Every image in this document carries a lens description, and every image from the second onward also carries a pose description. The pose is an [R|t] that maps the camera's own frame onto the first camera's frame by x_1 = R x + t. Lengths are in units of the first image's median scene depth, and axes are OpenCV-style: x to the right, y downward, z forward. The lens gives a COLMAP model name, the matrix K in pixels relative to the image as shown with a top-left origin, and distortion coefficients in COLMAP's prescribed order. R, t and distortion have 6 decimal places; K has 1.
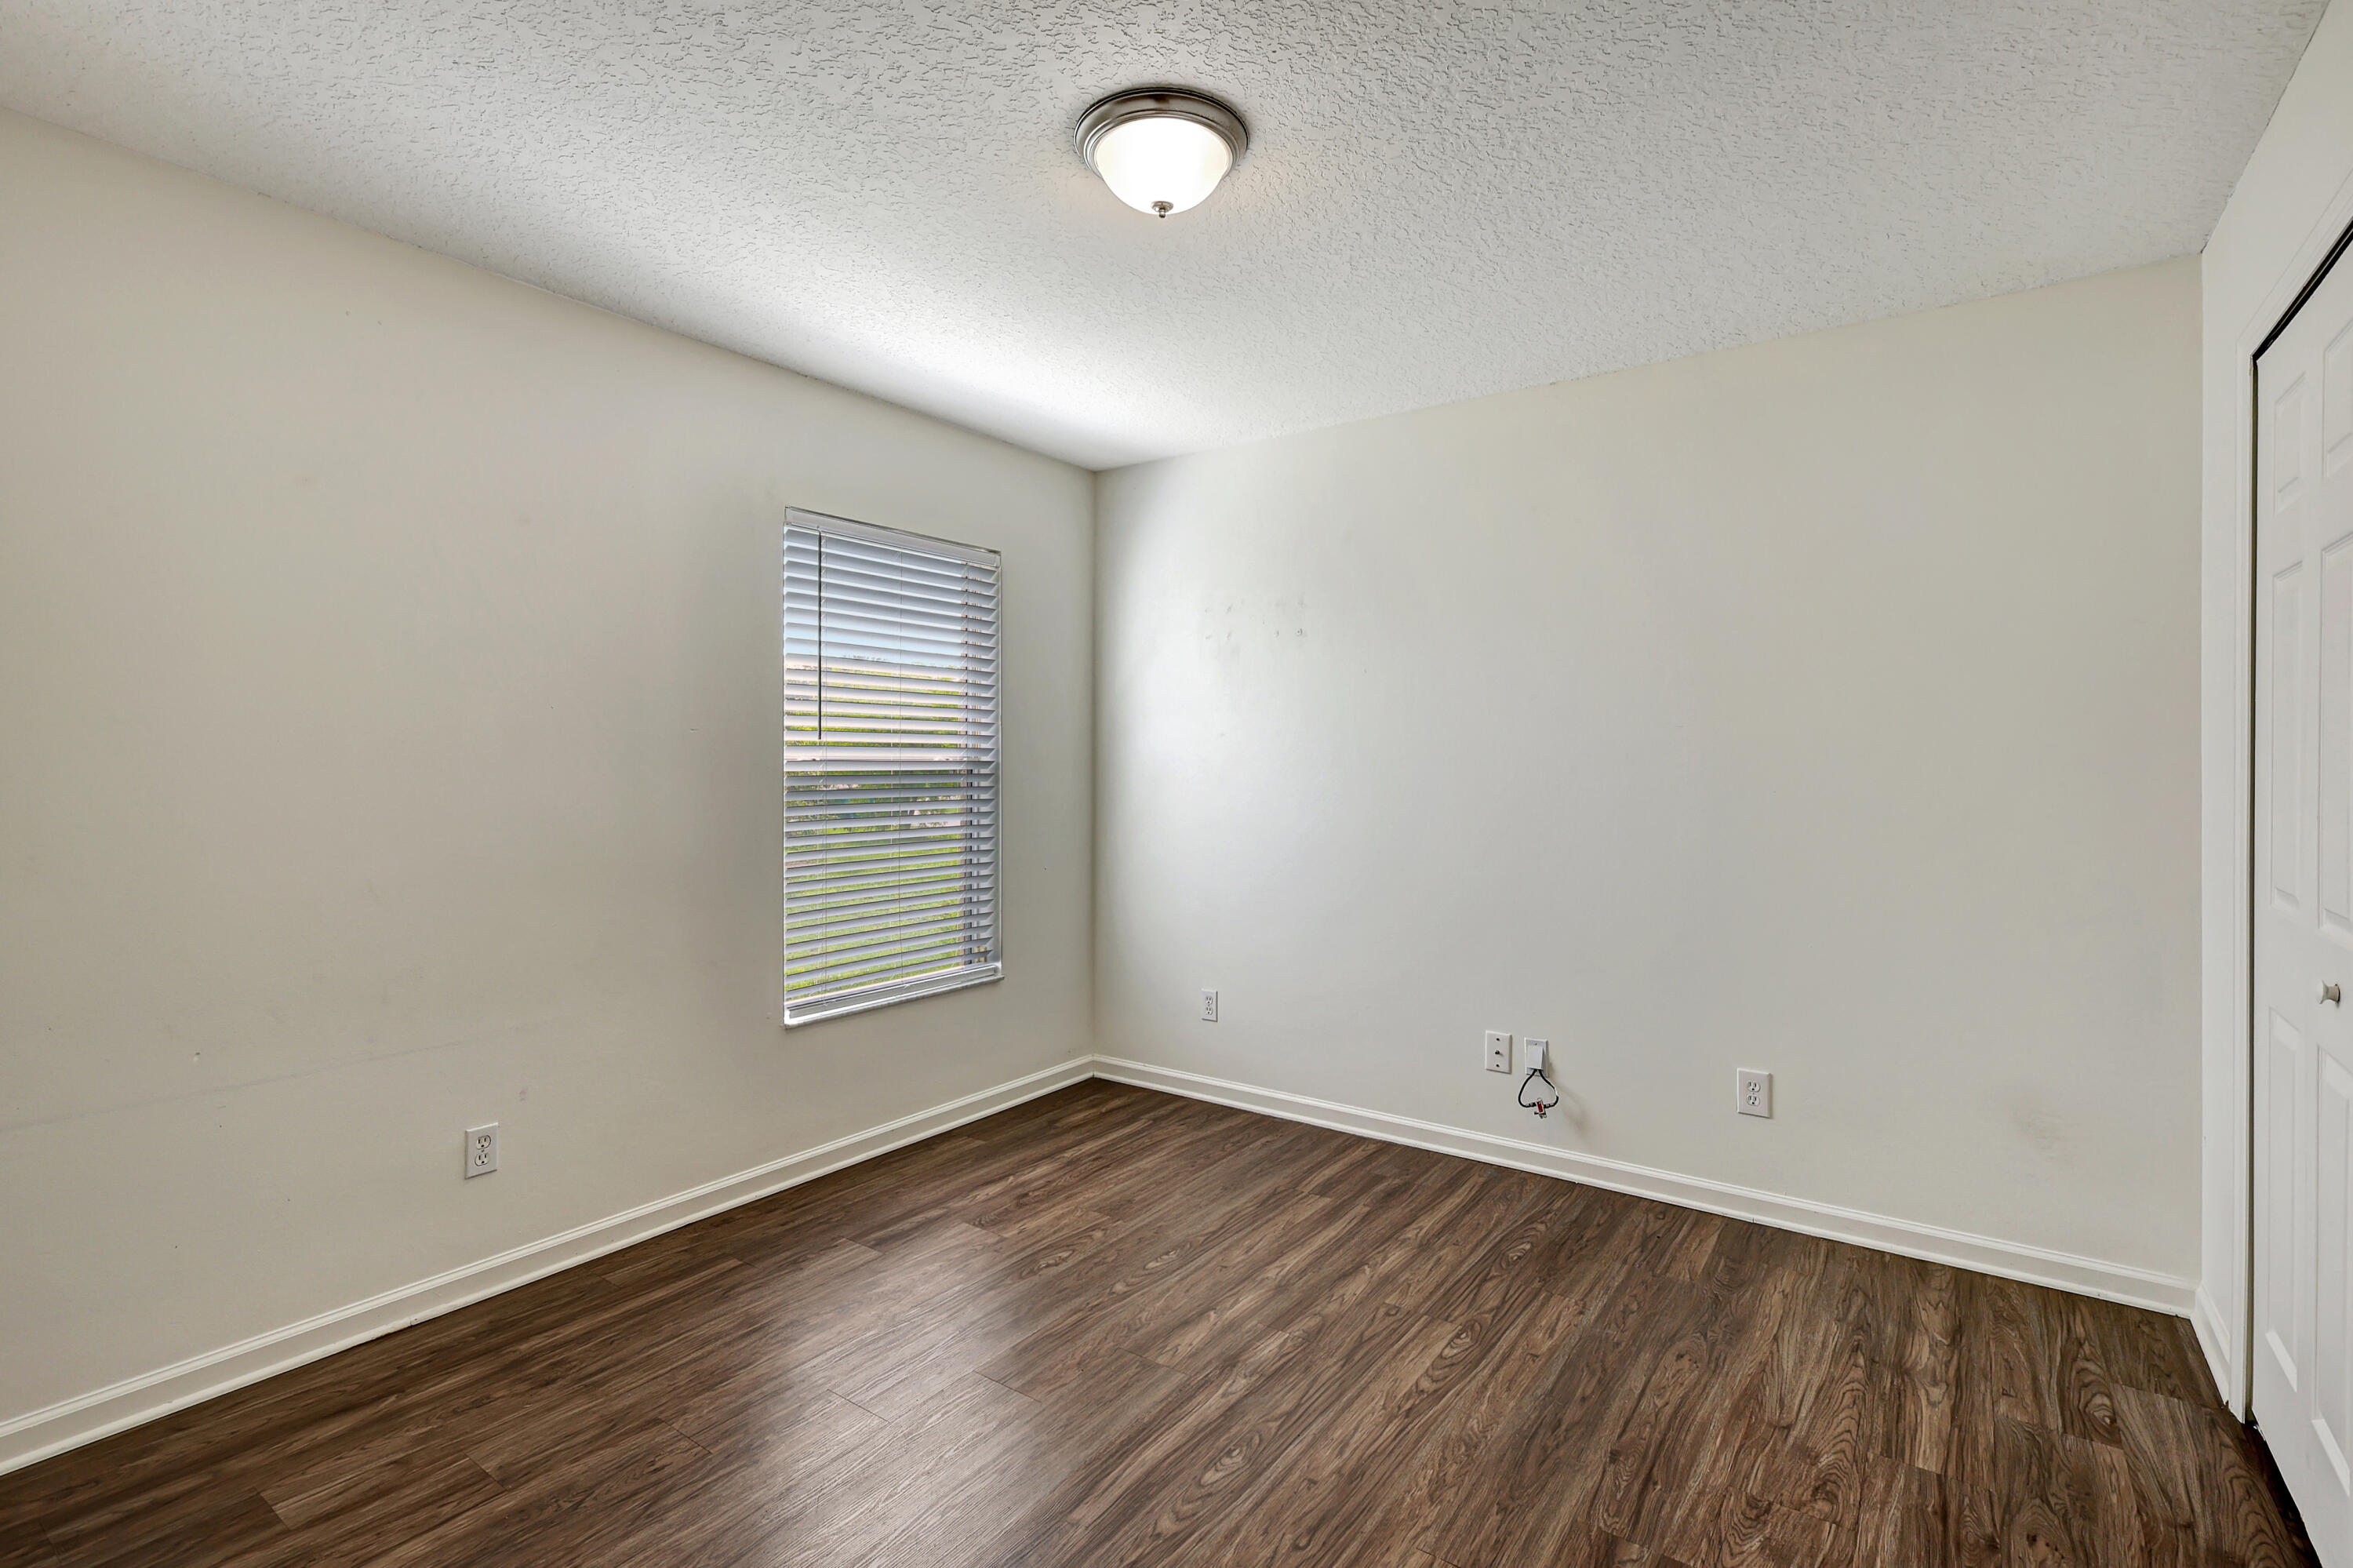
lens RADIAL K [[1093.1, 0, 1176.5], [0, 1093.1, 784.0], [0, 0, 1]] dist [0.001964, 0.000120]
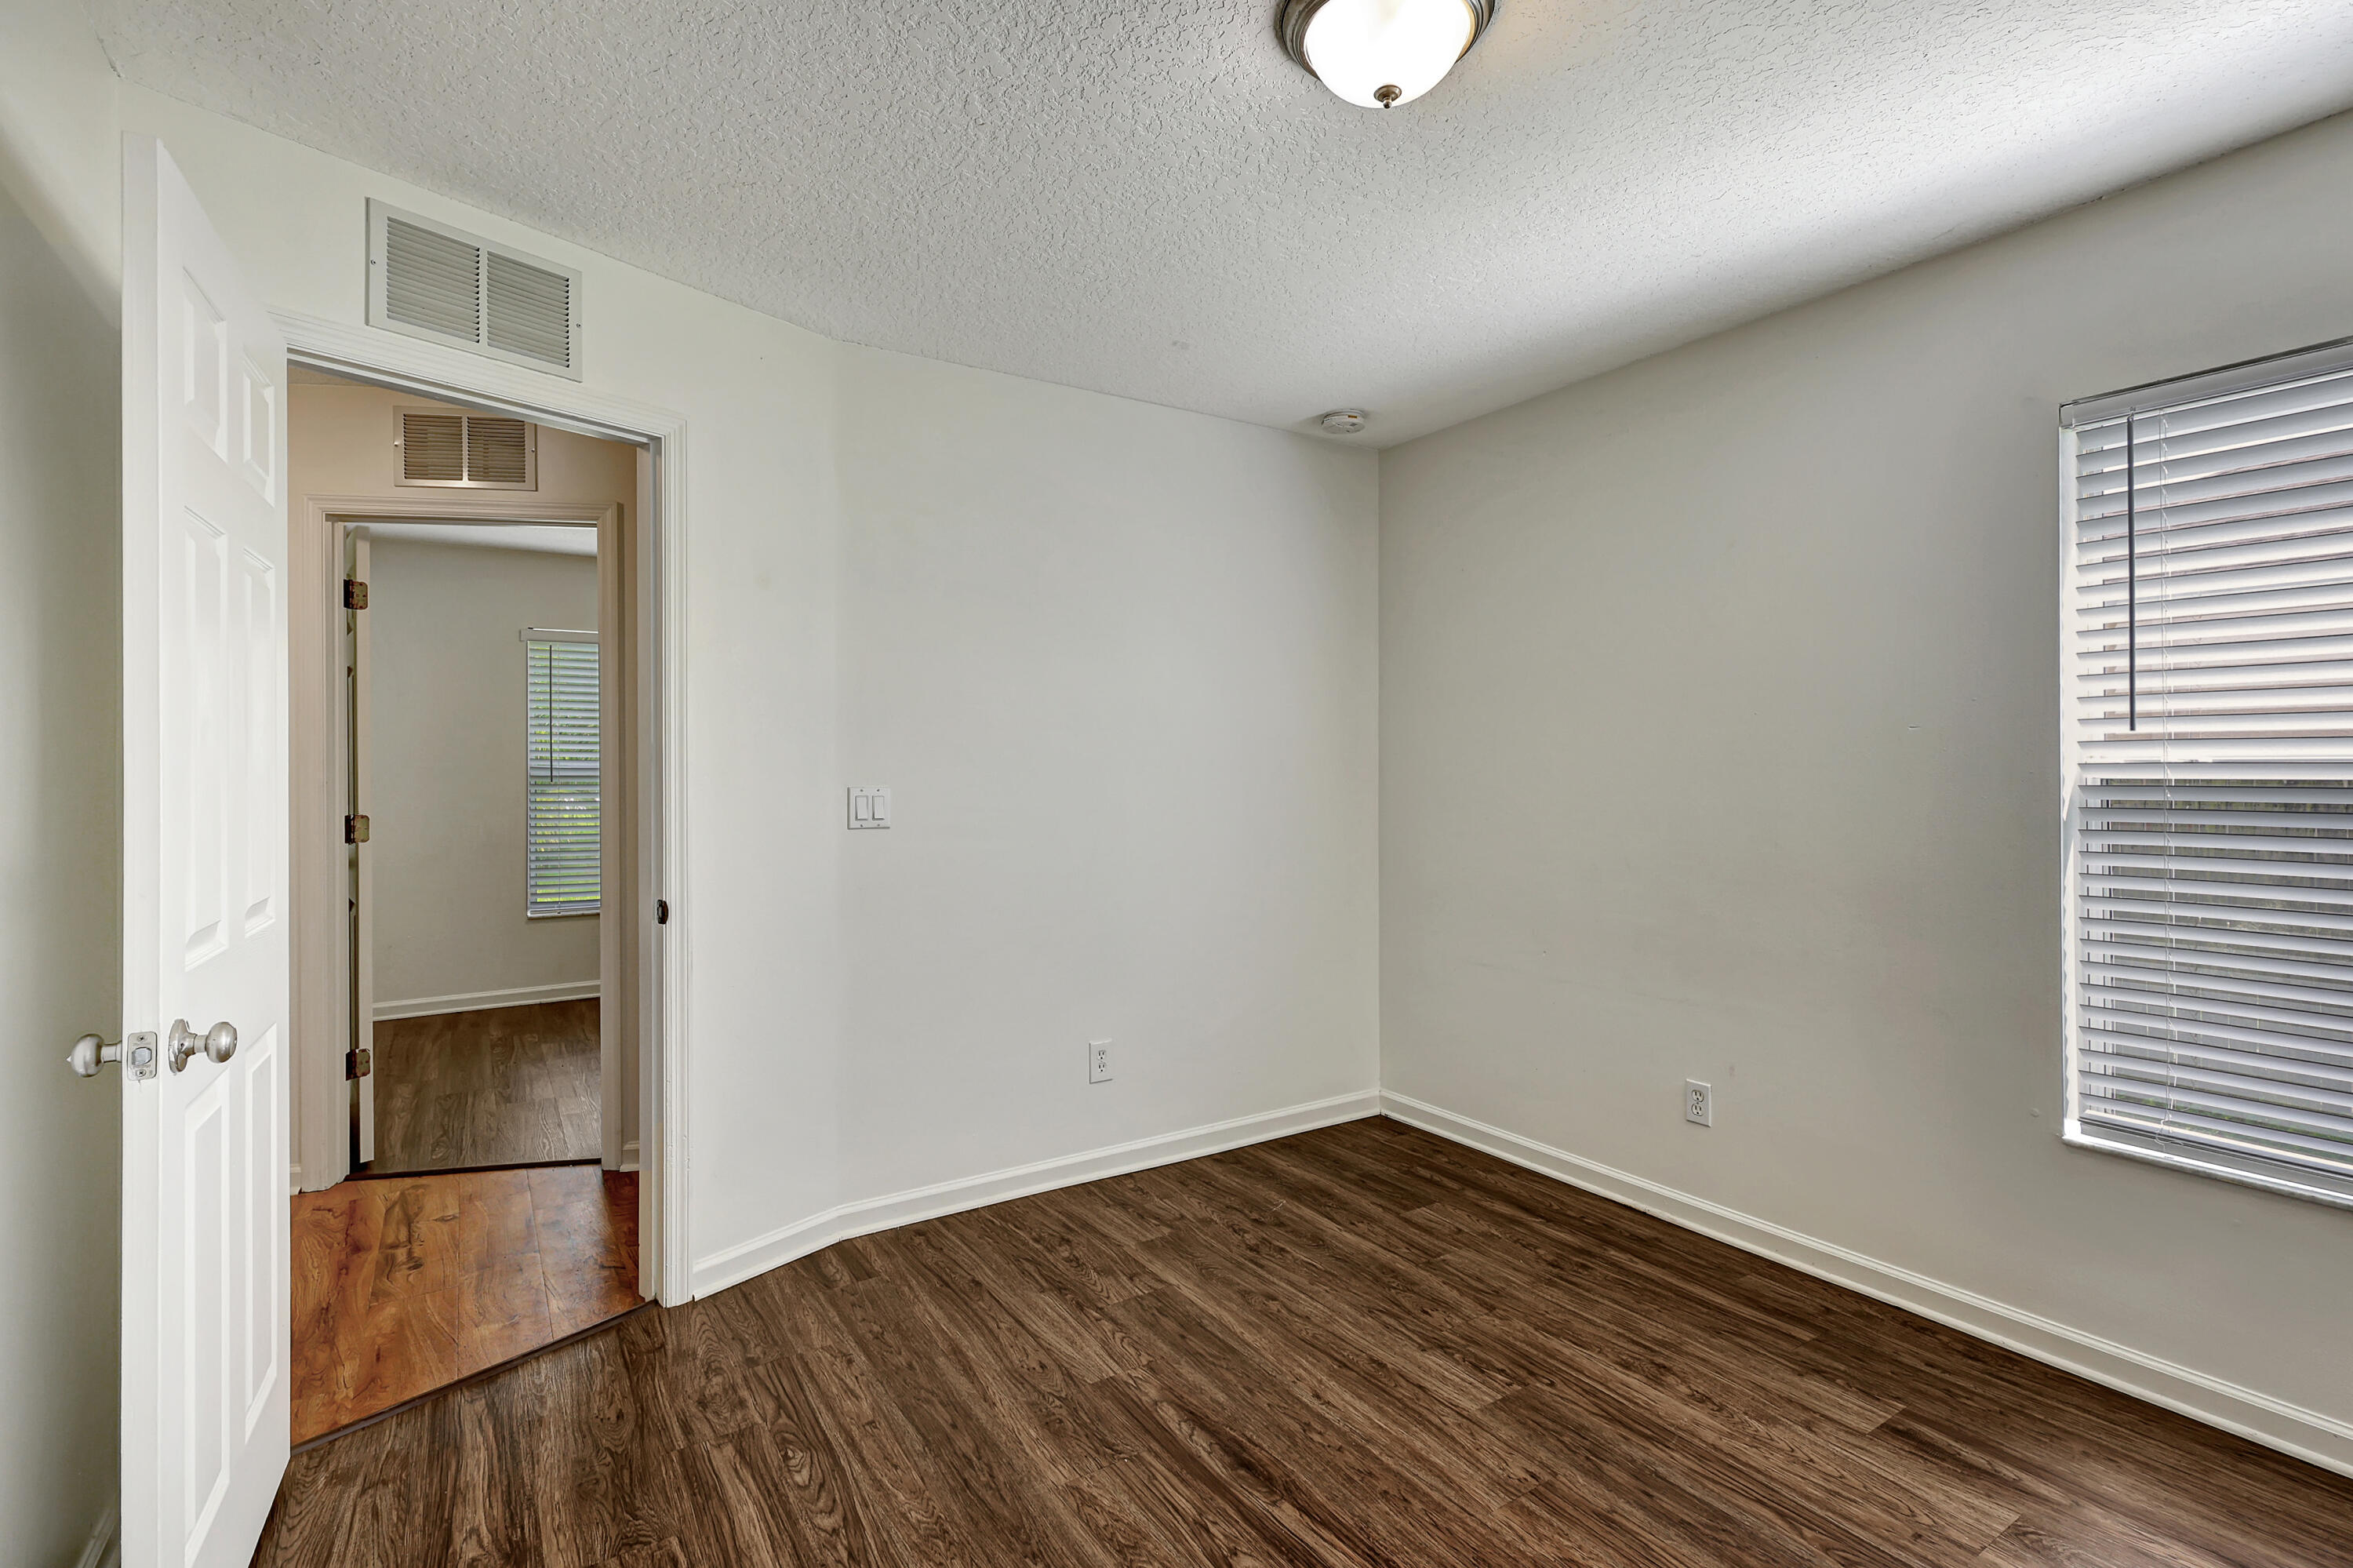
lens RADIAL K [[1085.9, 0, 1173.3], [0, 1085.9, 751.6], [0, 0, 1]] dist [0.001279, 0.000010]
pose [[-0.362190, -0.011358, -0.932035, 0.704188], [-0.016345, 0.999849, -0.005833, -0.021136], [0.931961, 0.013122, -0.362321, 0.987011]]
